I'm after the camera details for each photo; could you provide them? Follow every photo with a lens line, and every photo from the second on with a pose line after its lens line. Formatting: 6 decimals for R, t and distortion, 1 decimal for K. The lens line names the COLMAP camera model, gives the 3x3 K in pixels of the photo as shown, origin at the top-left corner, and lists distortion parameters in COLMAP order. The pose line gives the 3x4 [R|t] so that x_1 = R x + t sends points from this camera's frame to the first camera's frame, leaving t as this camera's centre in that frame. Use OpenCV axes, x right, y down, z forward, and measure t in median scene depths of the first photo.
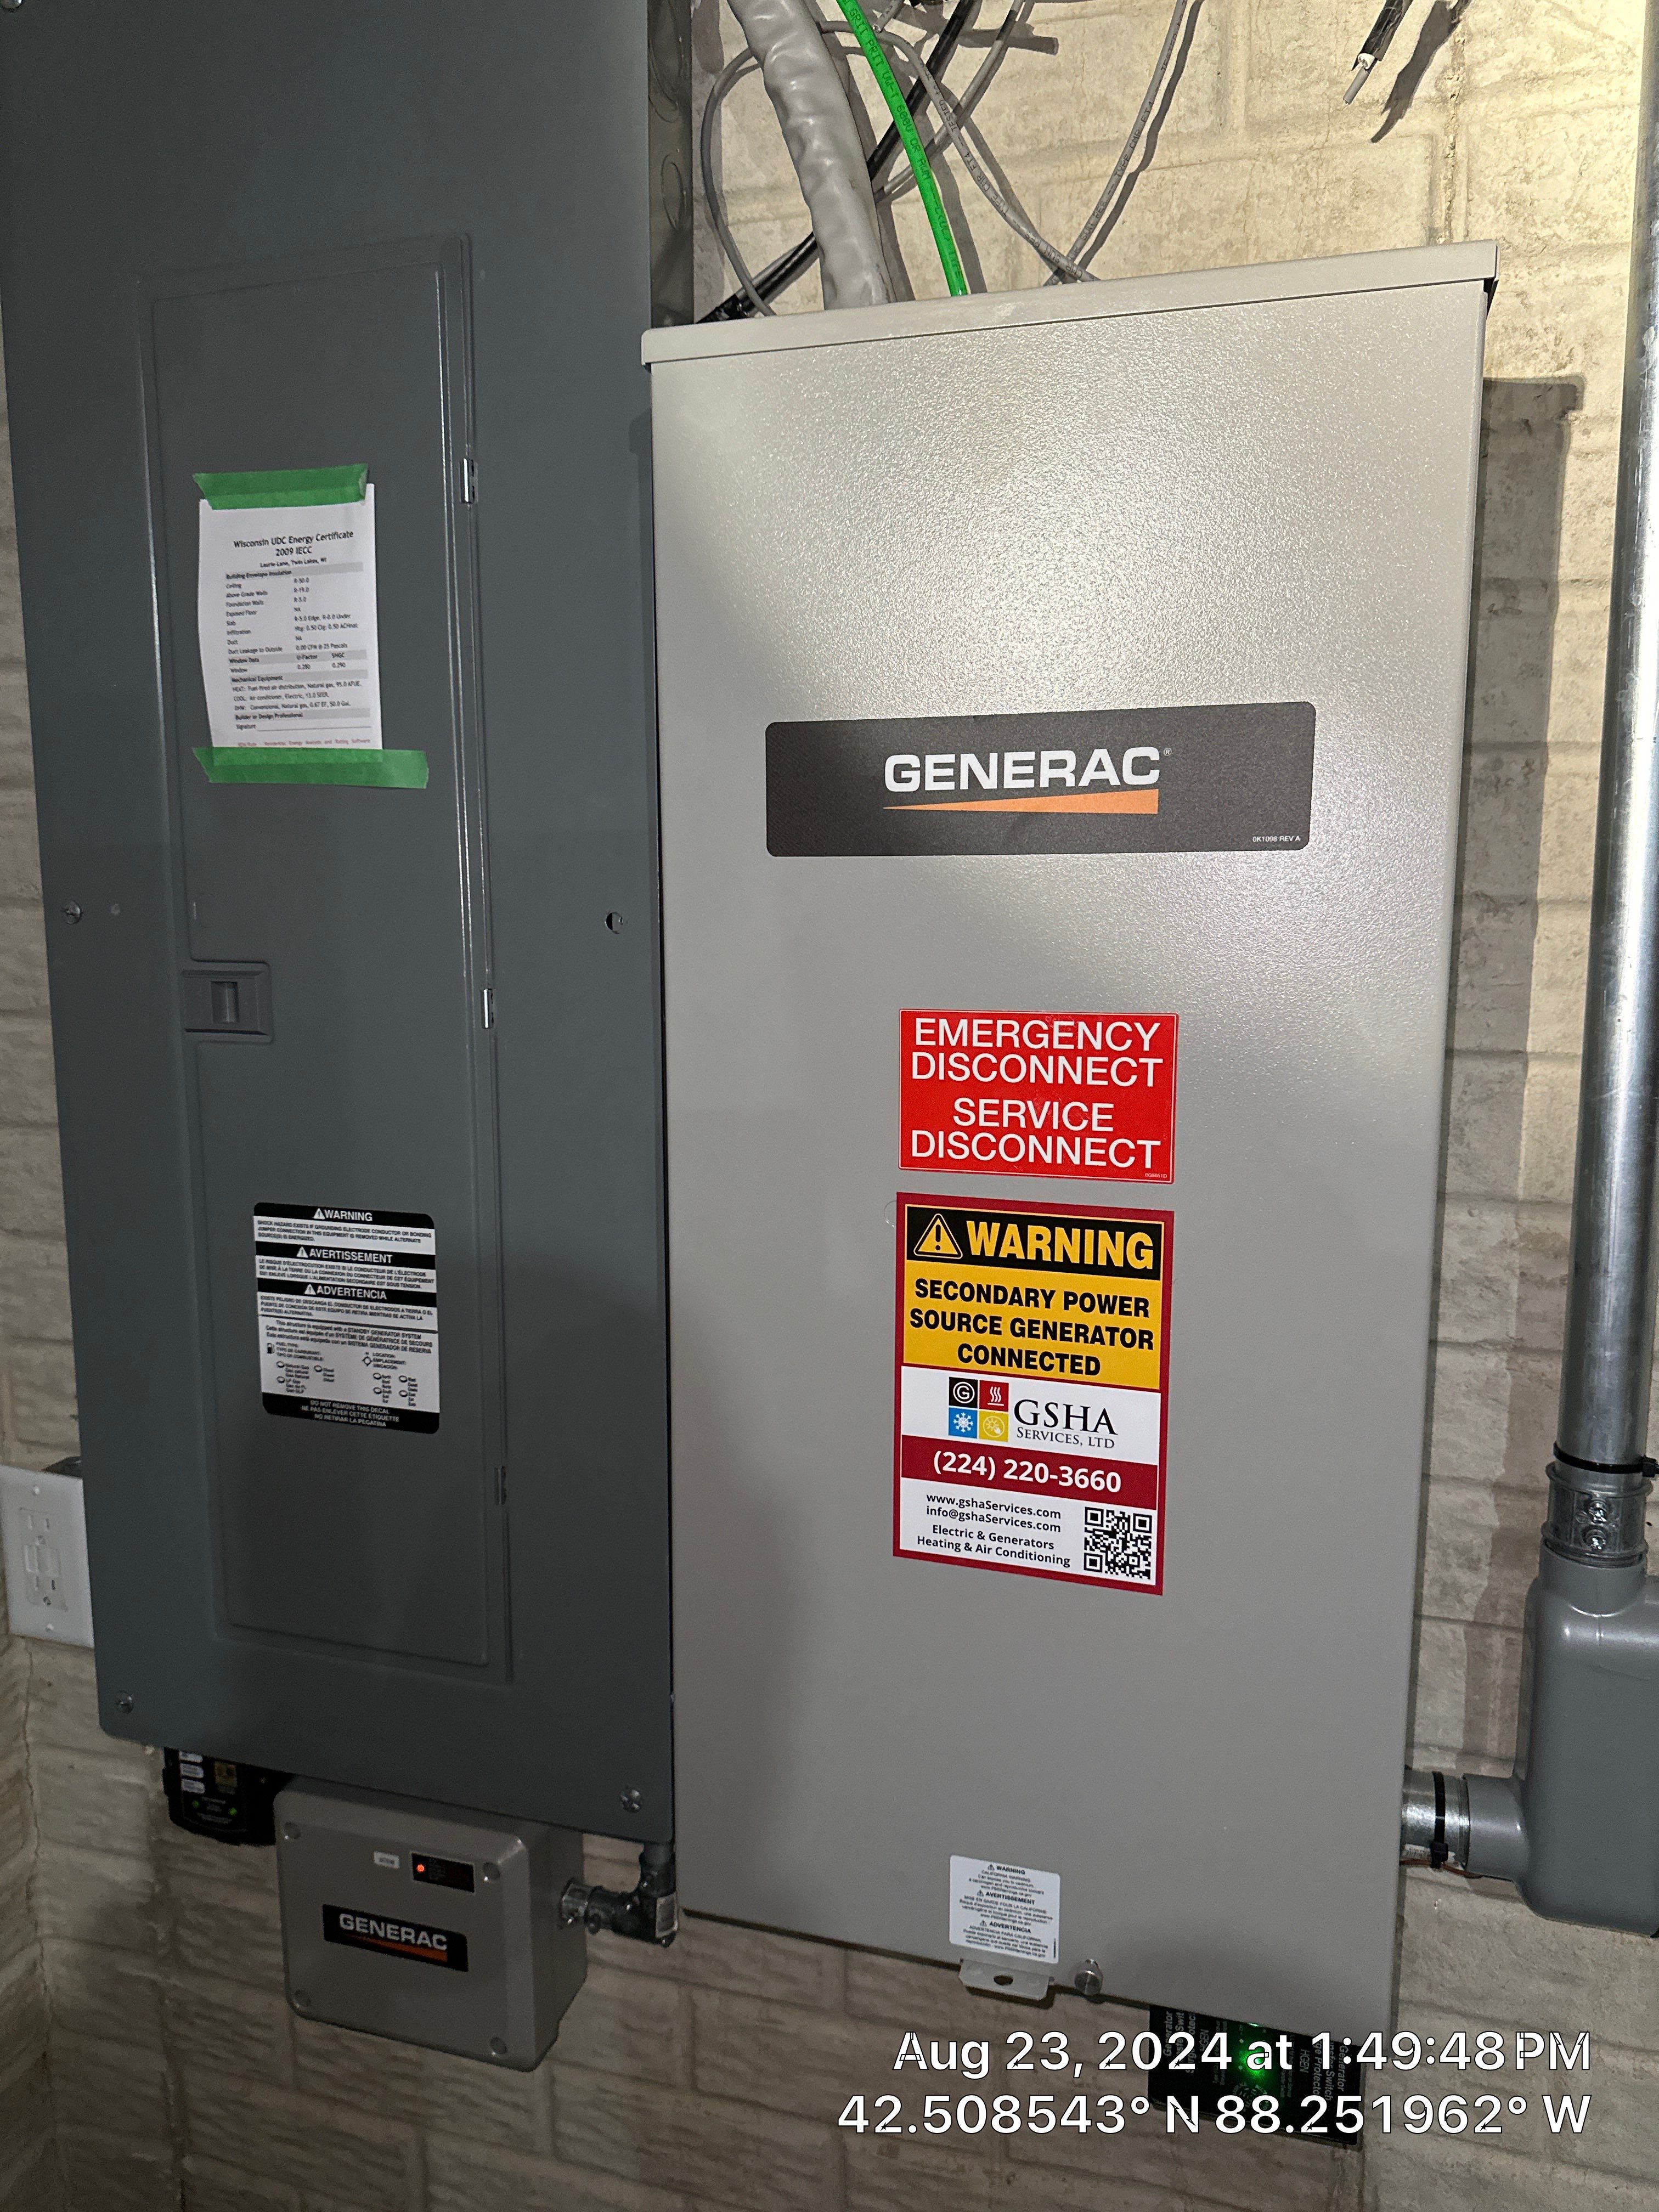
lens RADIAL K [[1626.4, 0, 821.8], [0, 1626.4, 1111.0], [0, 0, 1]] dist [0.036904, -0.033655]
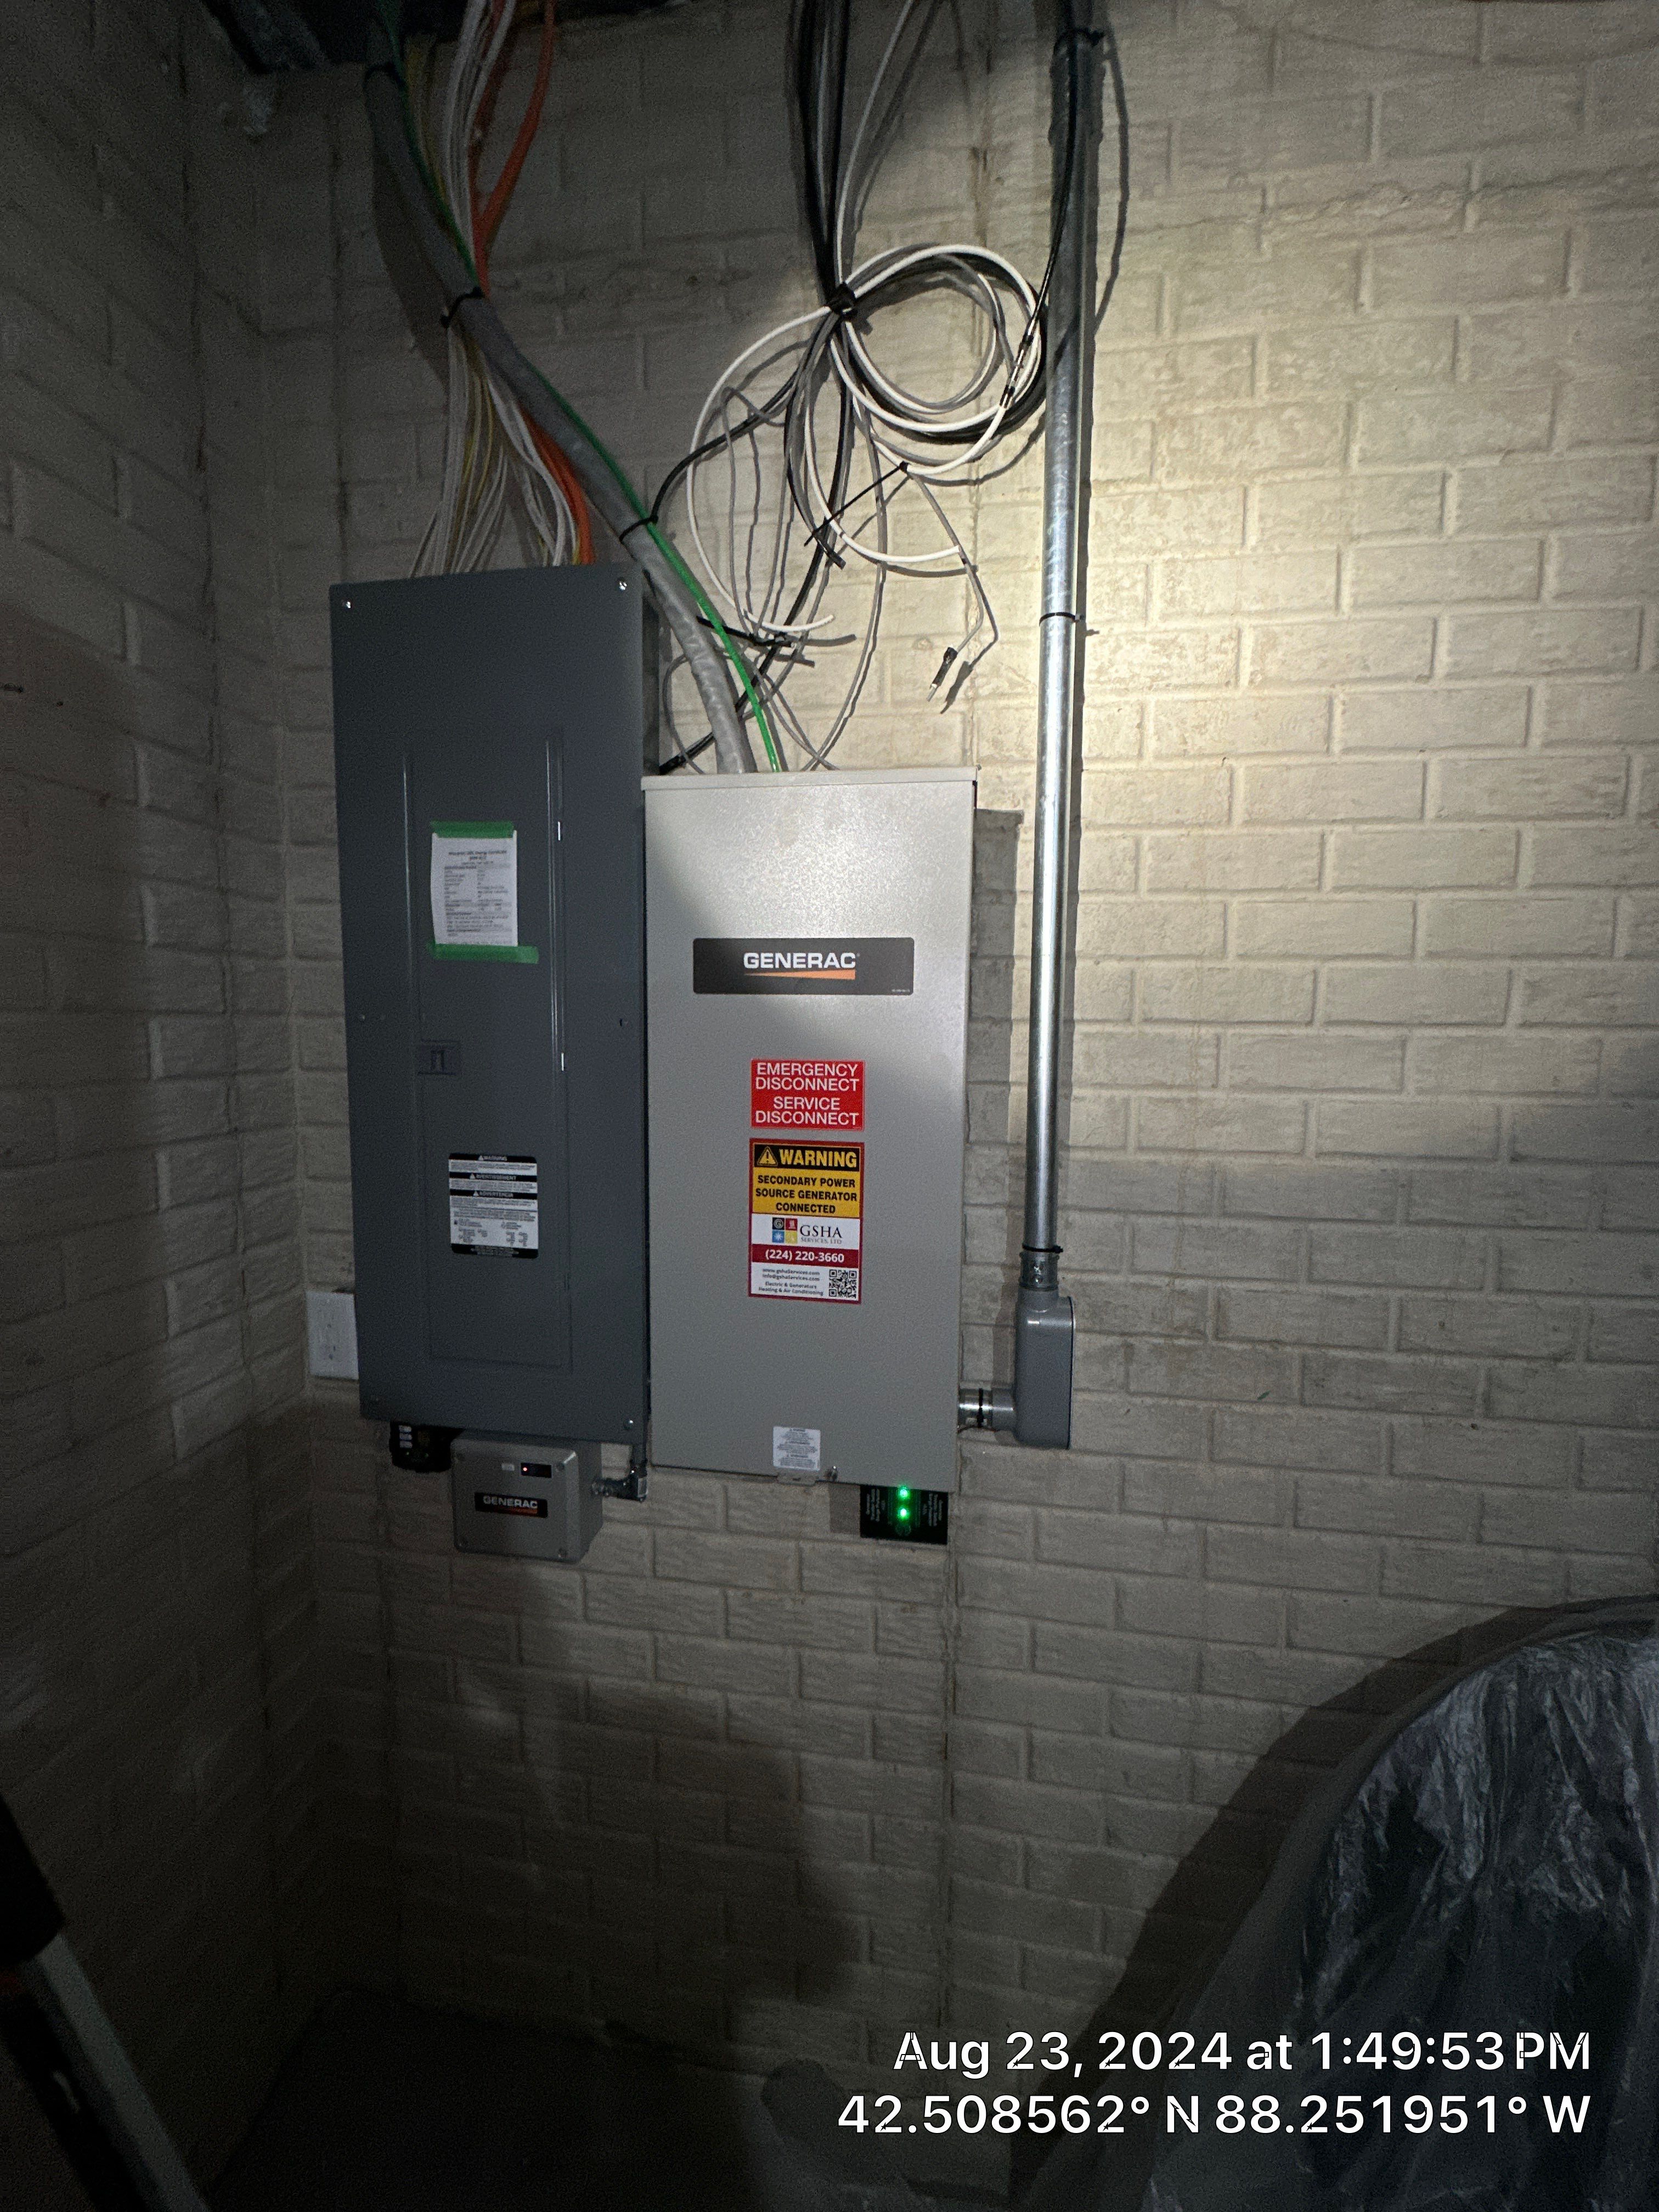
lens RADIAL K [[895.0, 0, 830.7], [0, 895.0, 1106.7], [0, 0, 1]] dist [-0.000829, -0.000032]
pose [[0.990185, -0.000925, 0.139761, -0.016923], [0.007559, 0.998869, -0.046942, 0.060686], [-0.139560, 0.047537, 0.989072, -0.269566]]
